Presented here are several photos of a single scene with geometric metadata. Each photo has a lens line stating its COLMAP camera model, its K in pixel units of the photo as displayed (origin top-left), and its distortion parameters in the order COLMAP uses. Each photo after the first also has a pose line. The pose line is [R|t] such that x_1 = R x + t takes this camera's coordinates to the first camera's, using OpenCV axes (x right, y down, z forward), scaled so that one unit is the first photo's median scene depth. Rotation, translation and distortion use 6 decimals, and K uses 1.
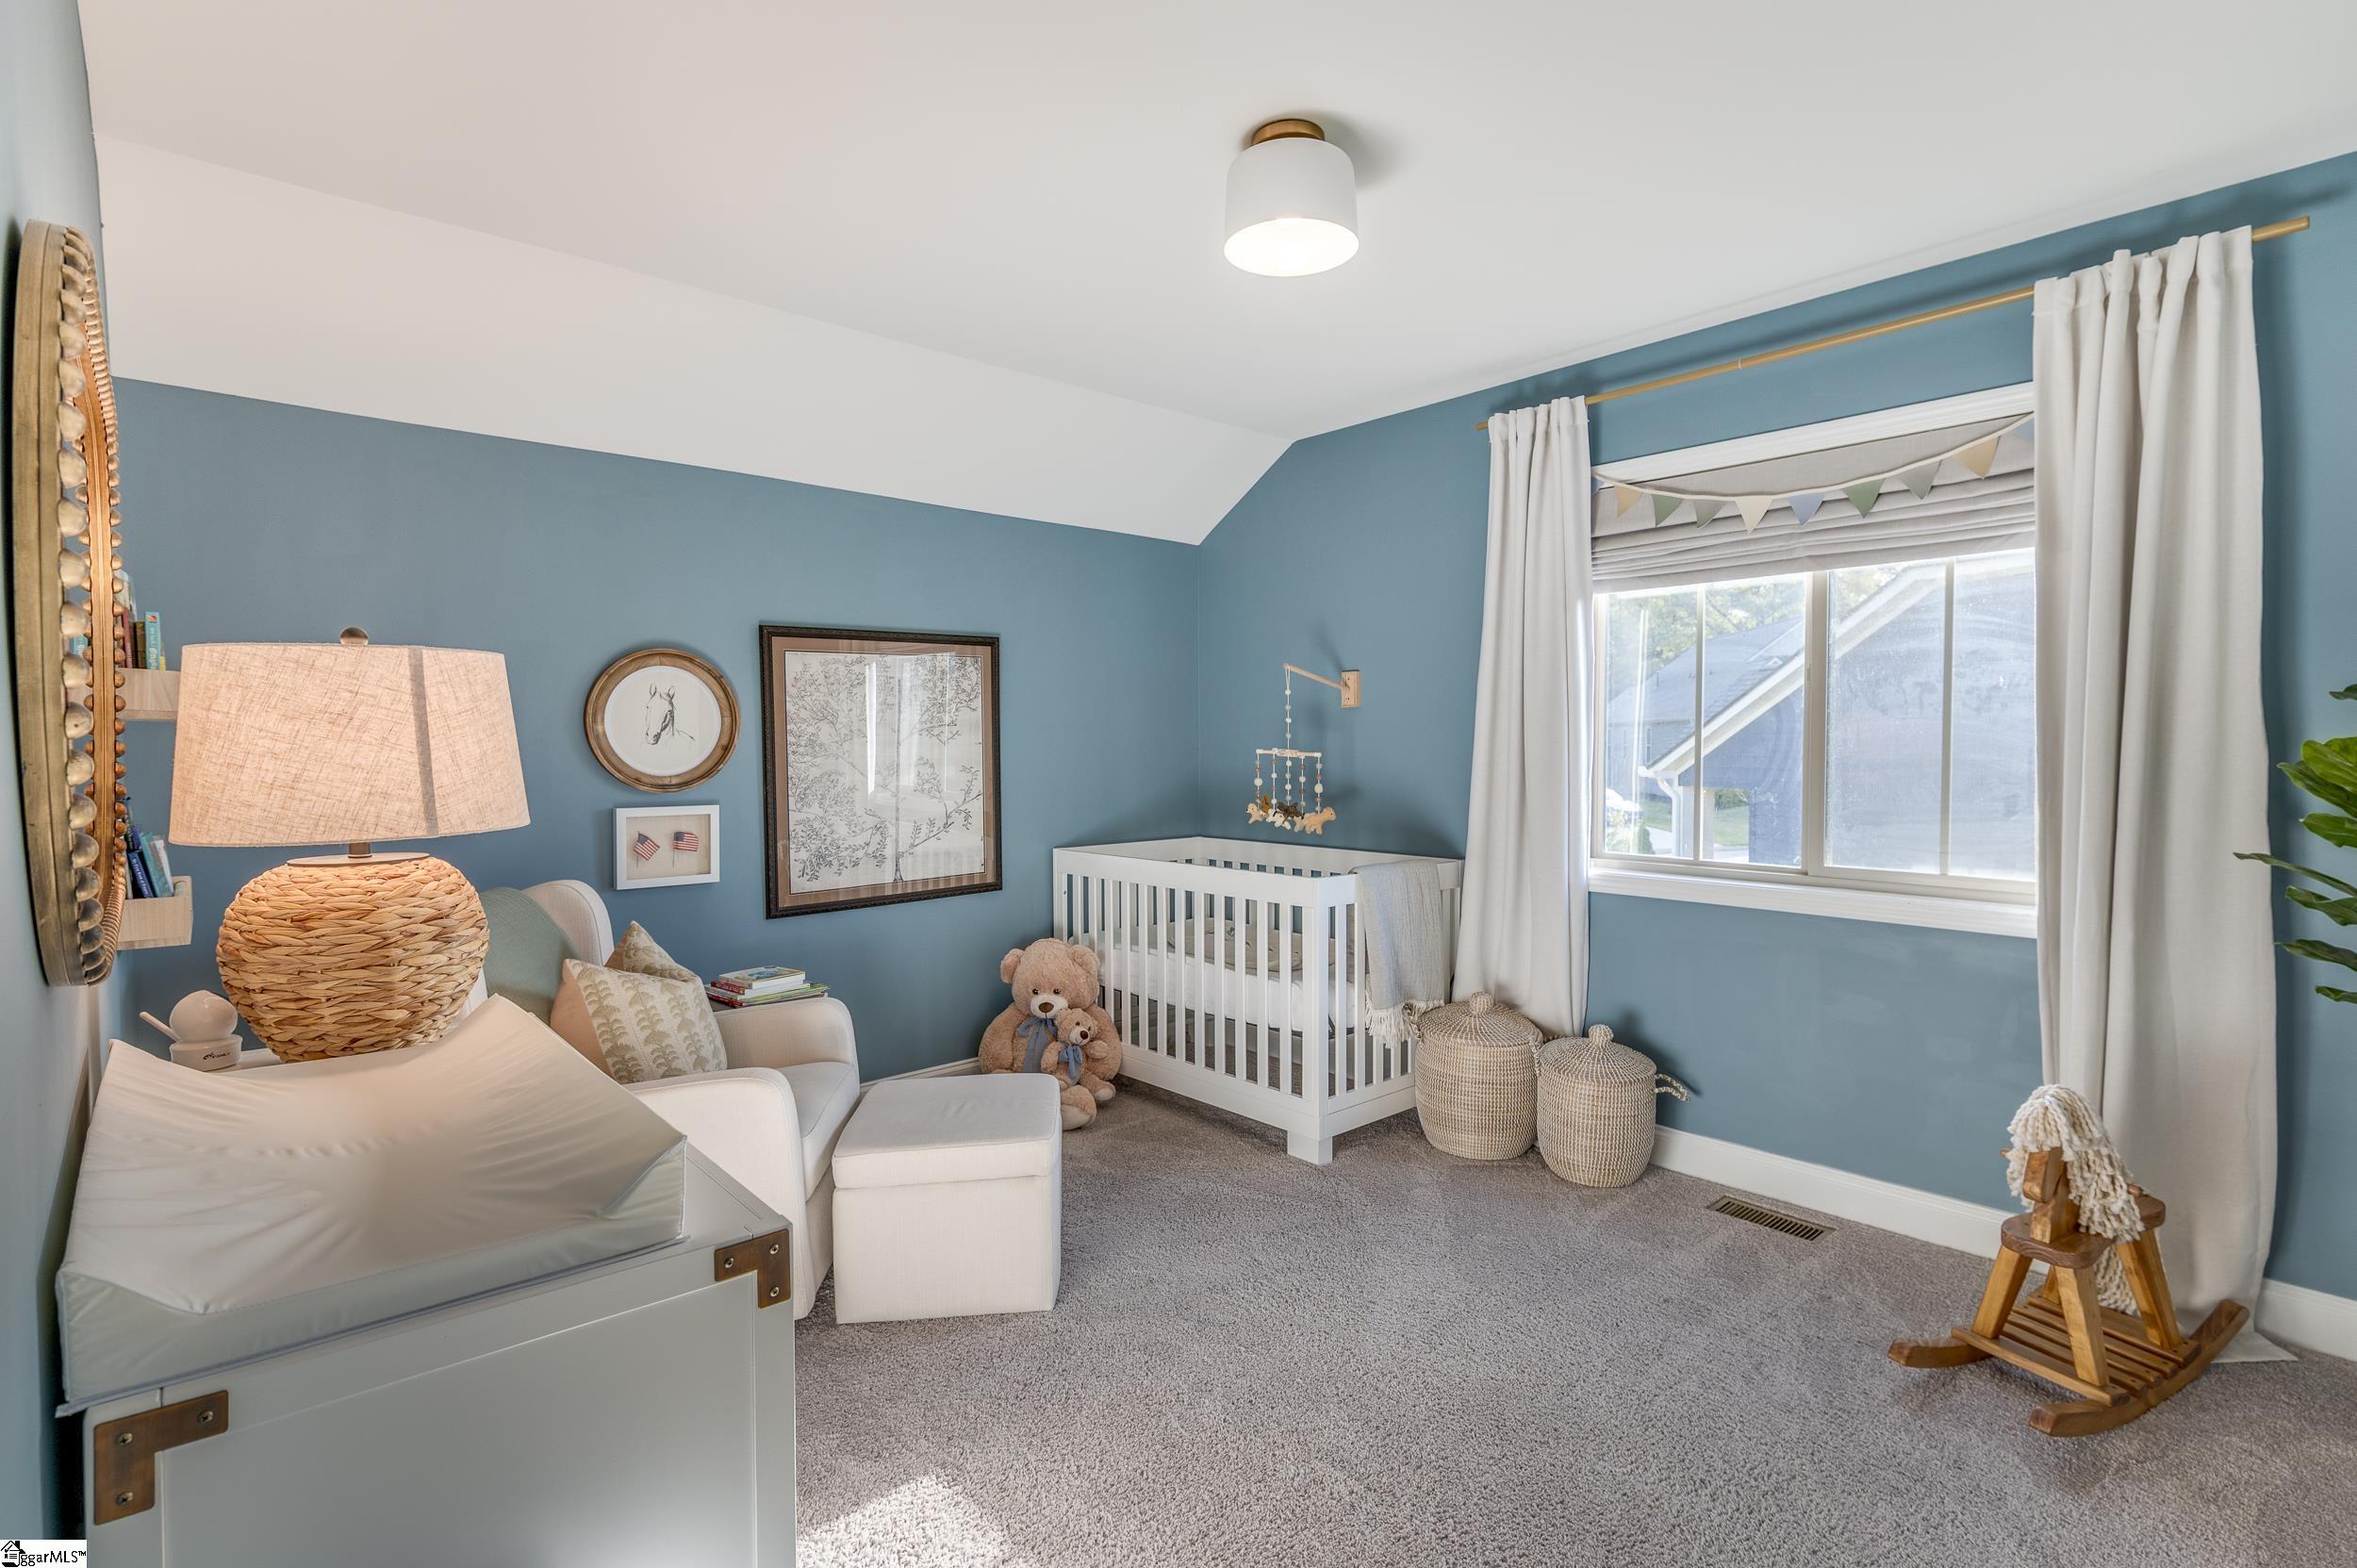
lens RADIAL K [[1181.7, 0, 1209.9], [0, 1181.7, 774.3], [0, 0, 1]] dist [0.001969, 0.000296]
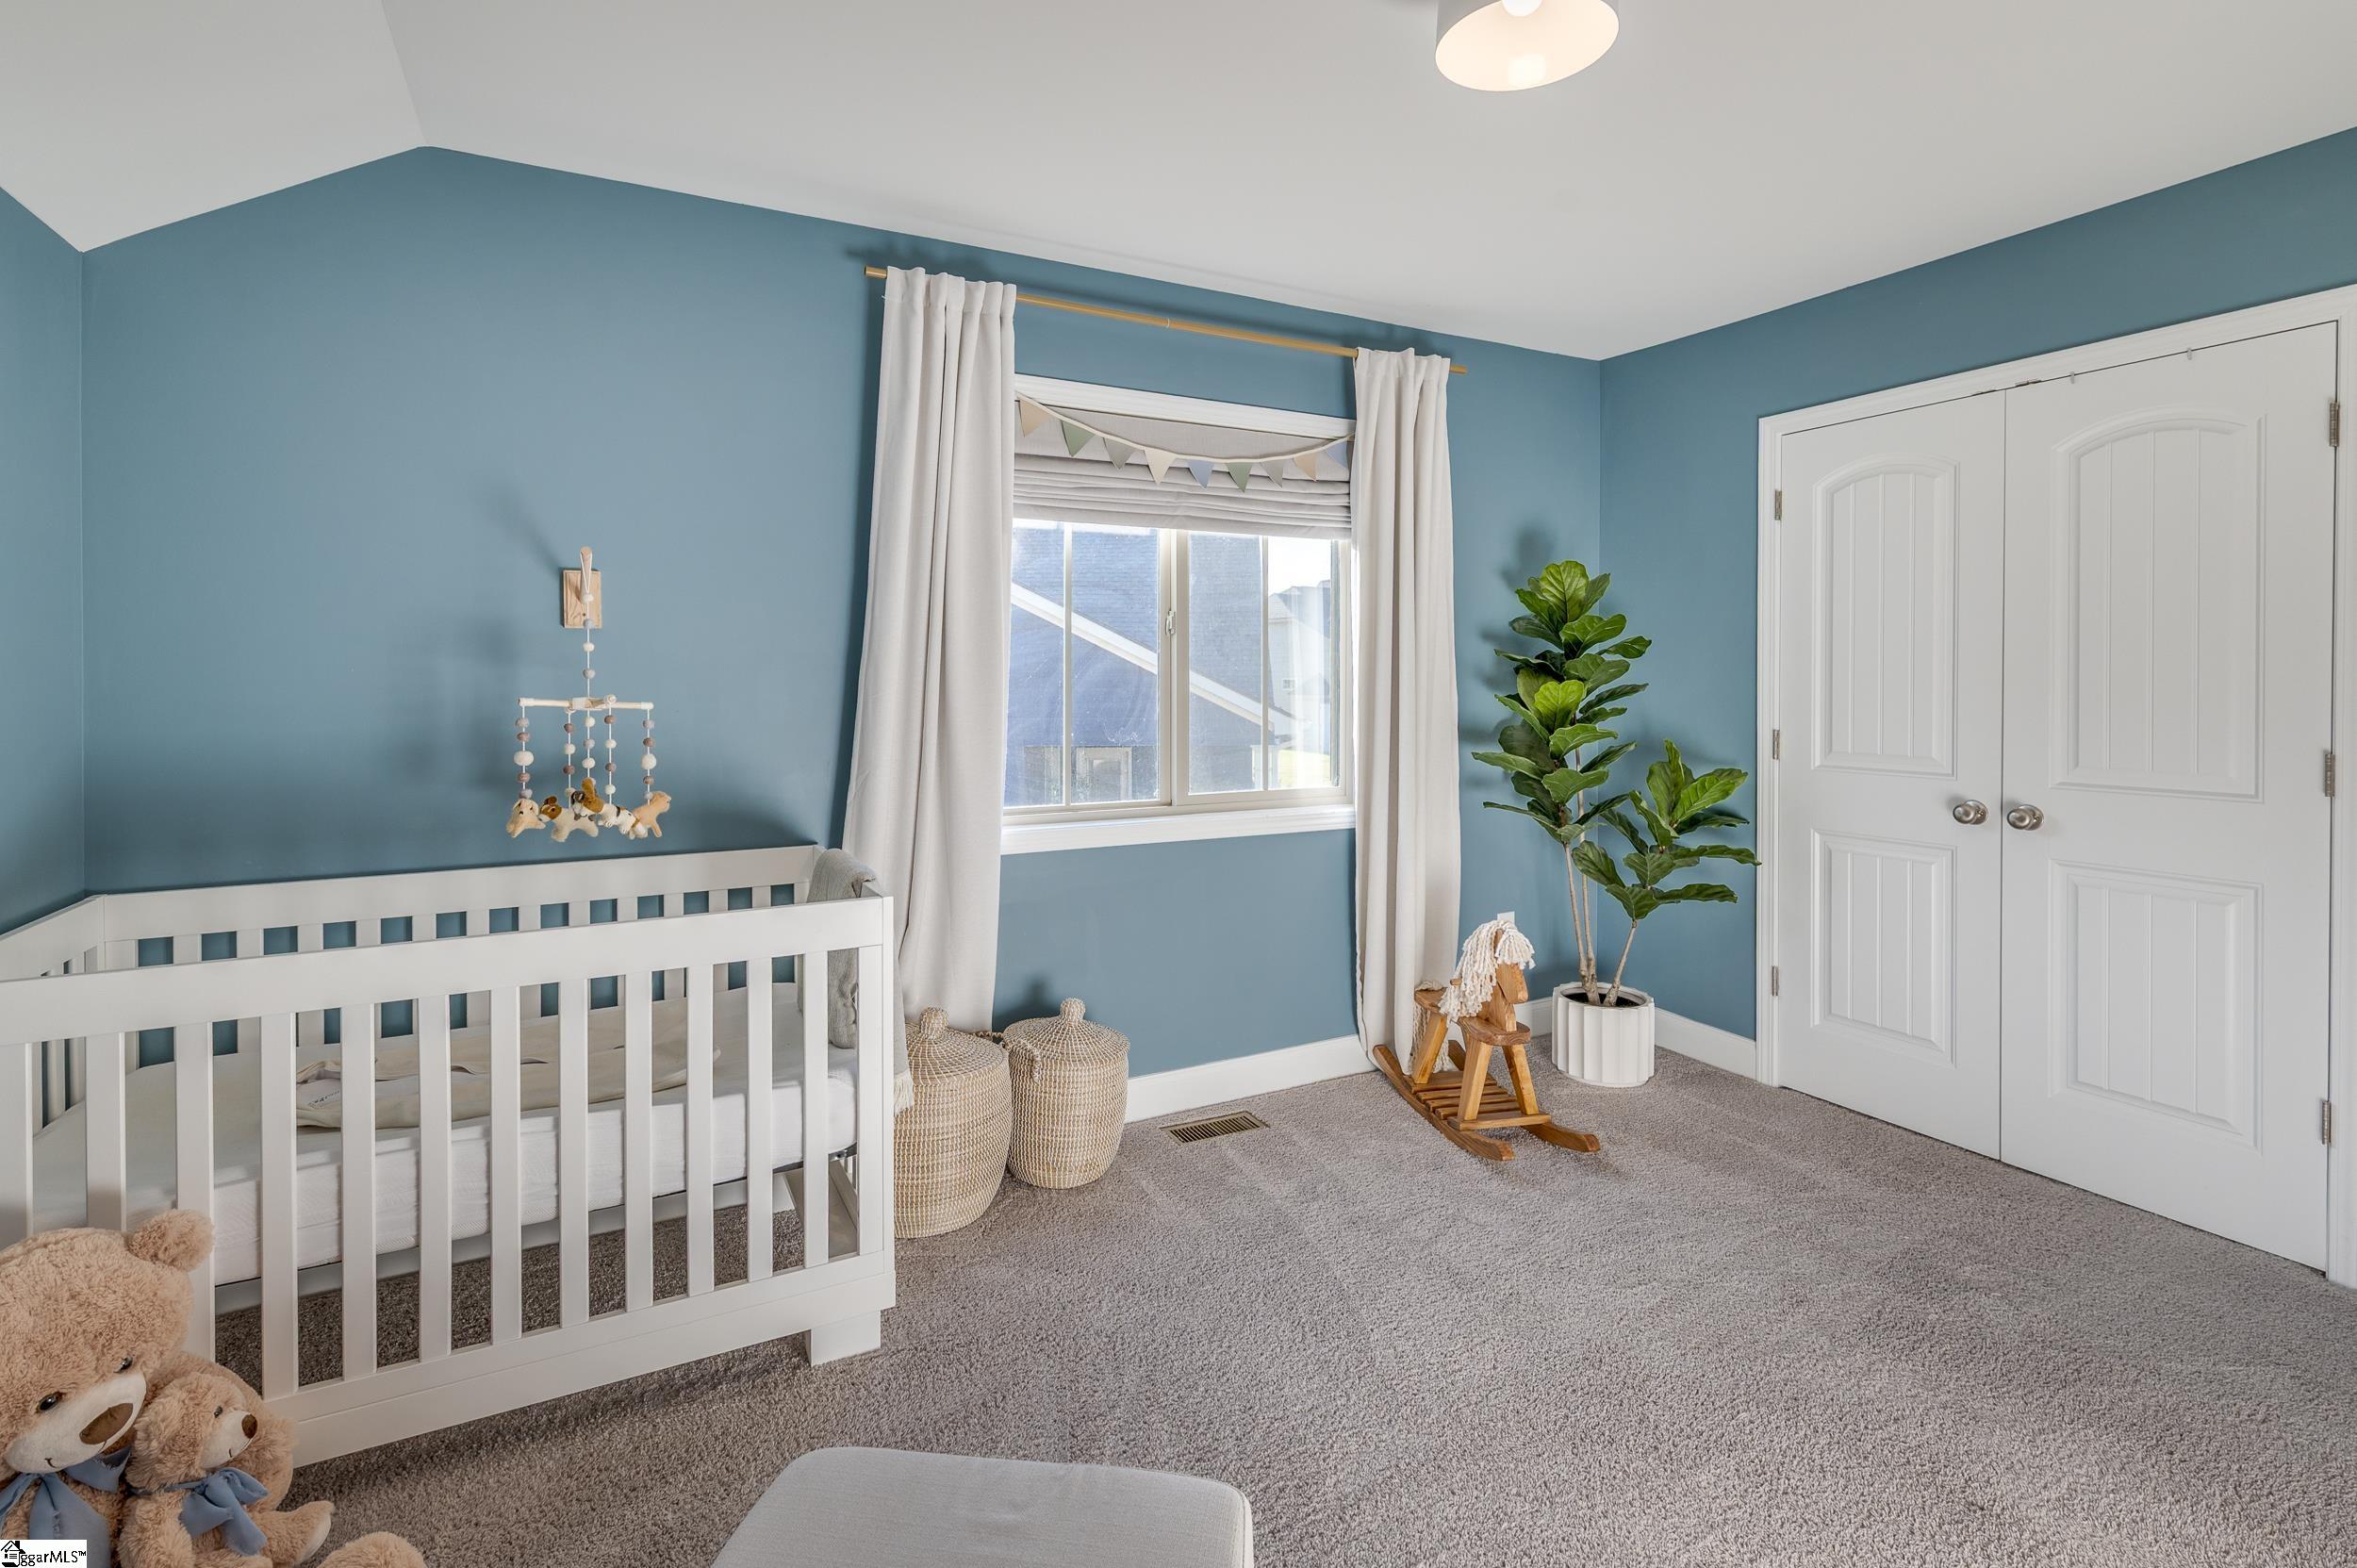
lens RADIAL K [[1107.5, 0, 1180.2], [0, 1107.5, 689.0], [0, 0, 1]] dist [0.000709, -0.000077]
pose [[0.231798, -0.003009, 0.972759, -0.469043], [0.029720, 0.999550, -0.003990, -0.017444], [-0.972310, 0.029835, 0.231783, 0.719250]]
